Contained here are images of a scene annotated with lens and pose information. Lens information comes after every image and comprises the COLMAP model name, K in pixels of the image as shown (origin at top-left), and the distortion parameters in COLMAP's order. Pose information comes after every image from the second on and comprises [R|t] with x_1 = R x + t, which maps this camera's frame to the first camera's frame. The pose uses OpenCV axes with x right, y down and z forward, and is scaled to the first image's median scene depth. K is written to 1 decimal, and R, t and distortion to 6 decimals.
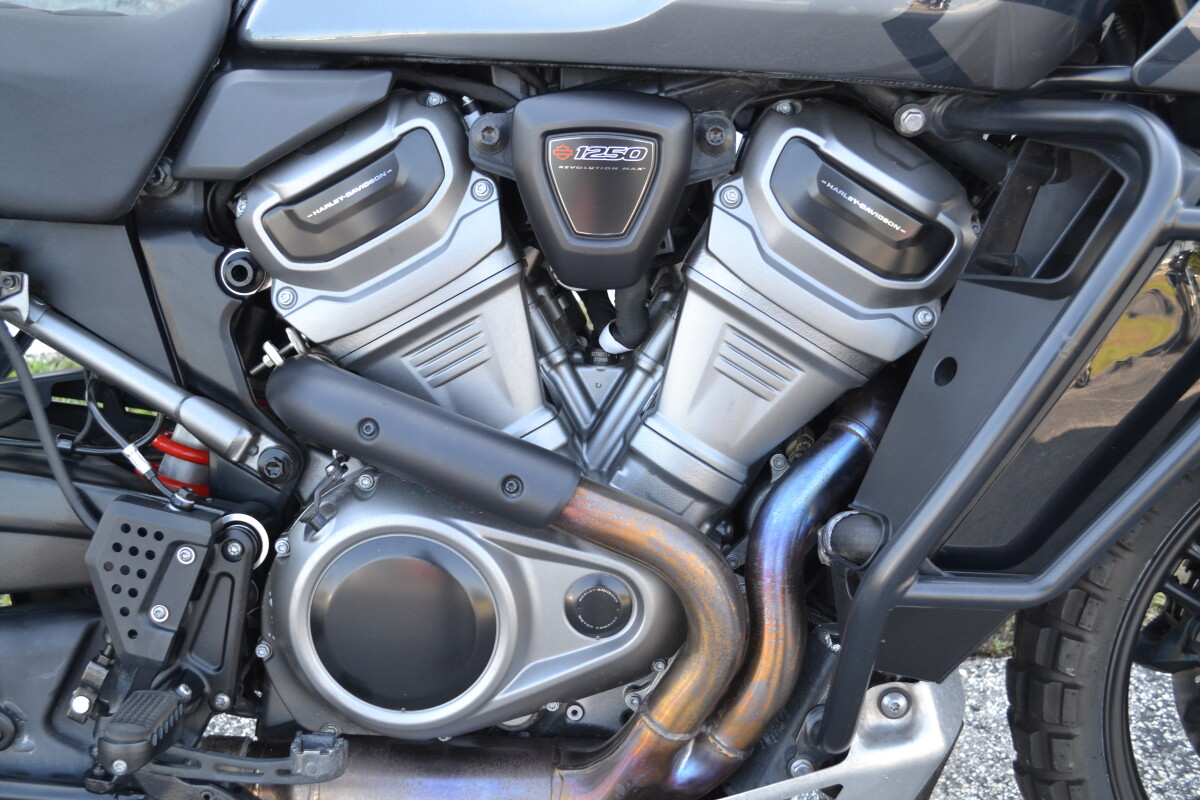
lens RADIAL K [[1474.9, 0, 600.0], [0, 1474.9, 400.0], [0, 0, 1]] dist [-0.057835, -0.040685]
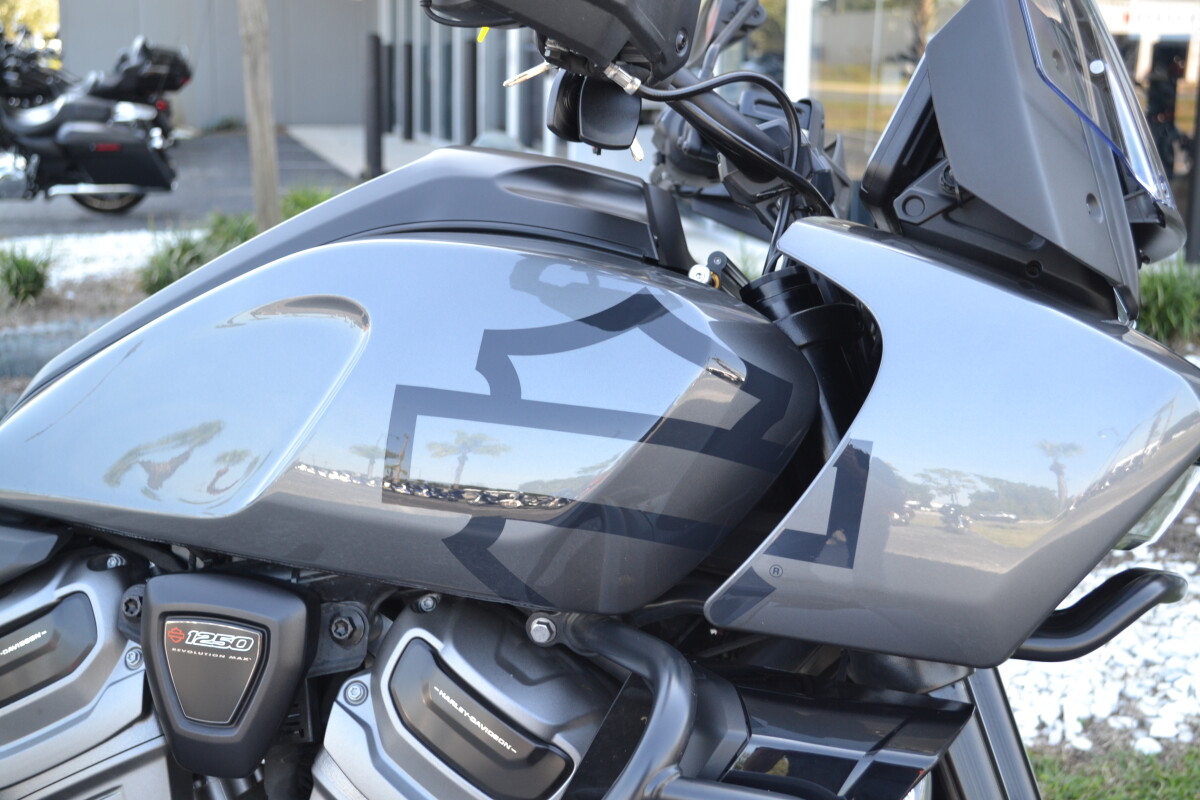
lens RADIAL K [[1645.6, 0, 600.0], [0, 1645.6, 400.0], [0, 0, 1]] dist [-0.003110, -0.045275]
pose [[0.967318, 0.055550, -0.247408, 0.489322], [-0.107201, 0.973814, -0.200486, -0.124980], [0.229793, 0.220456, 0.947942, -0.012596]]
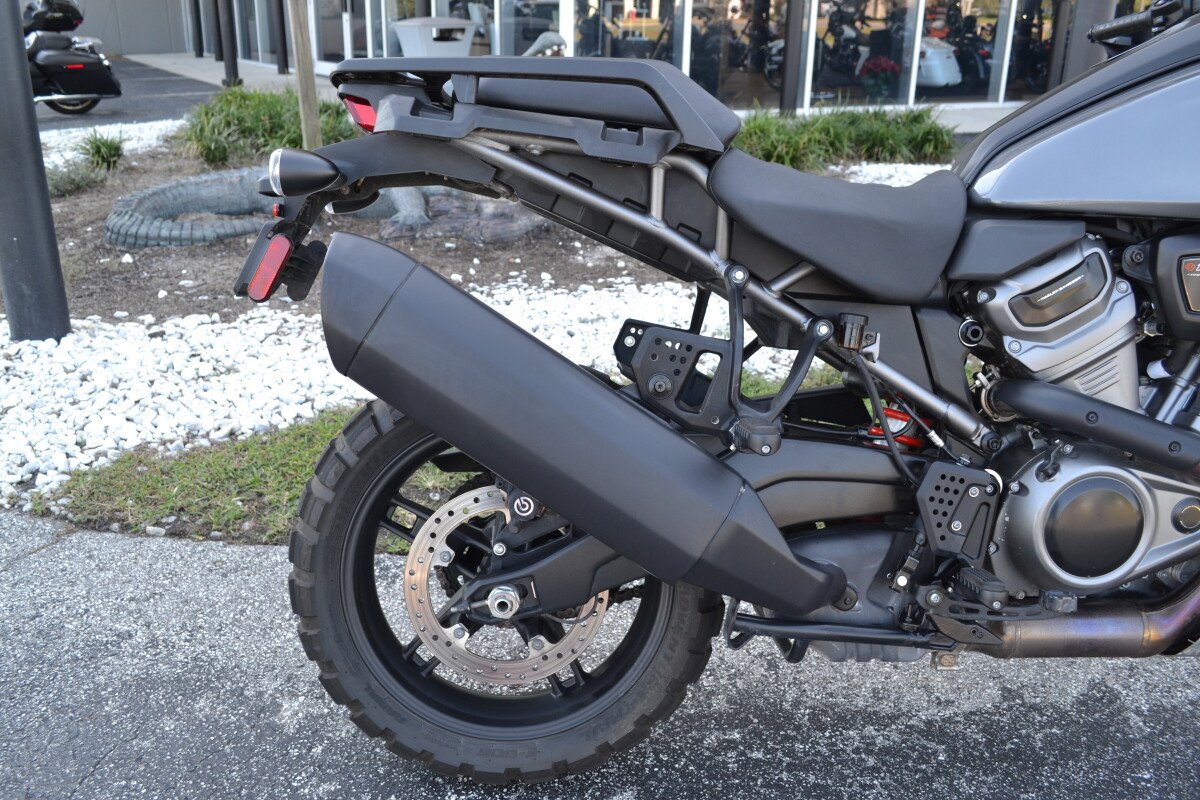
lens RADIAL K [[1016.7, 0, 600.0], [0, 1016.7, 400.0], [0, 0, 1]] dist [-0.074273, 0.001373]
pose [[0.999549, -0.010472, 0.028139, -0.766951], [0.011655, 0.999040, -0.042225, 0.041304], [-0.027669, 0.042534, 0.998712, -0.202367]]
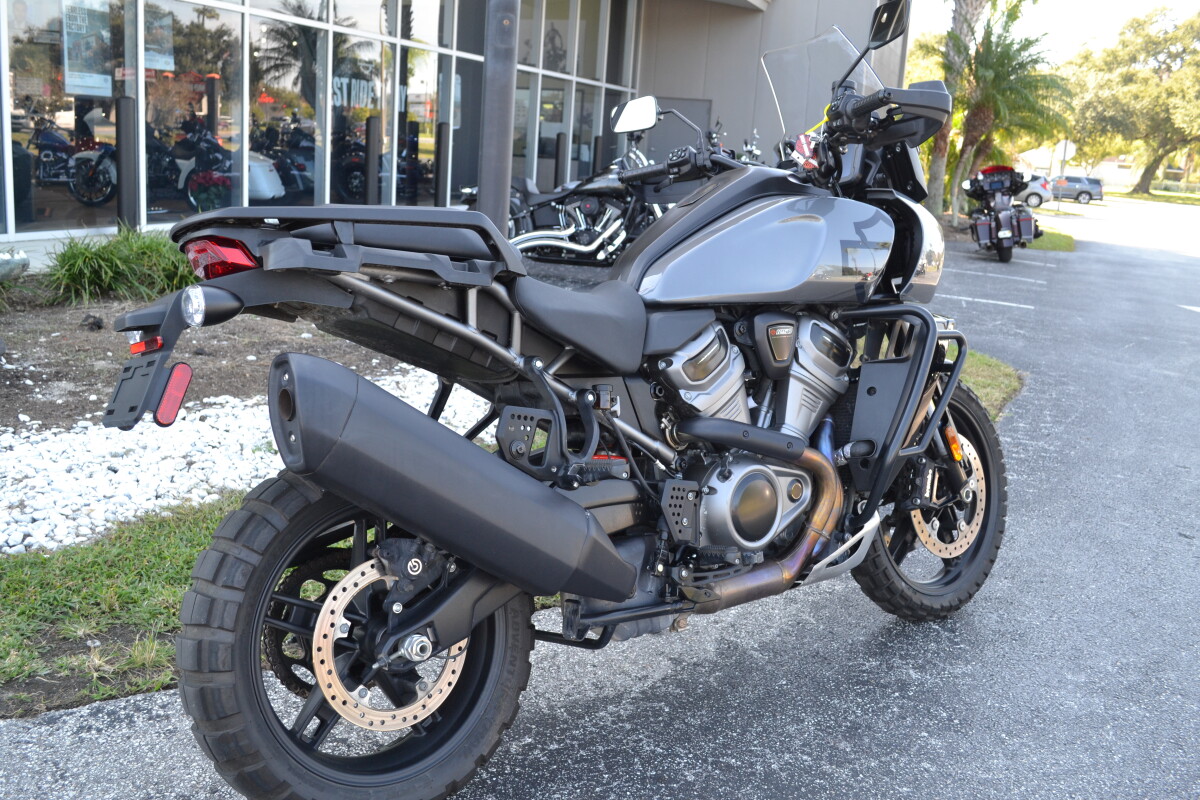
lens RADIAL K [[1122.9, 0, 602.3], [0, 1122.9, 391.8], [0, 0, 1]] dist [-0.083051, 0.013587]
pose [[0.760223, -0.104198, 0.641252, -1.643889], [0.210082, 0.973451, -0.090881, 0.073931], [-0.614758, 0.203805, 0.761929, -0.440549]]
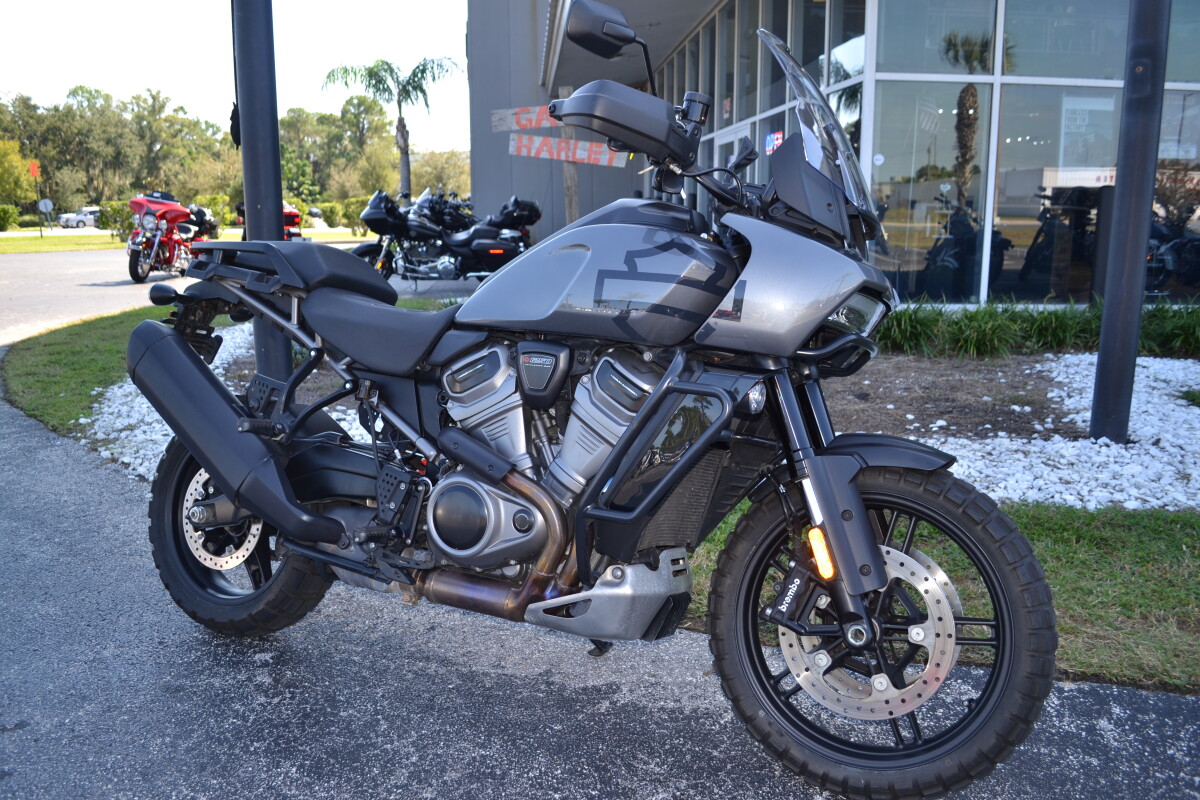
lens RADIAL K [[958.9, 0, 600.0], [0, 958.9, 400.0], [0, 0, 1]] dist [-0.089650, -0.003990]
pose [[0.907029, 0.069682, -0.415263, 0.865947], [-0.158328, 0.970278, -0.183010, 0.226184], [0.390168, 0.231743, 0.891103, -0.600618]]
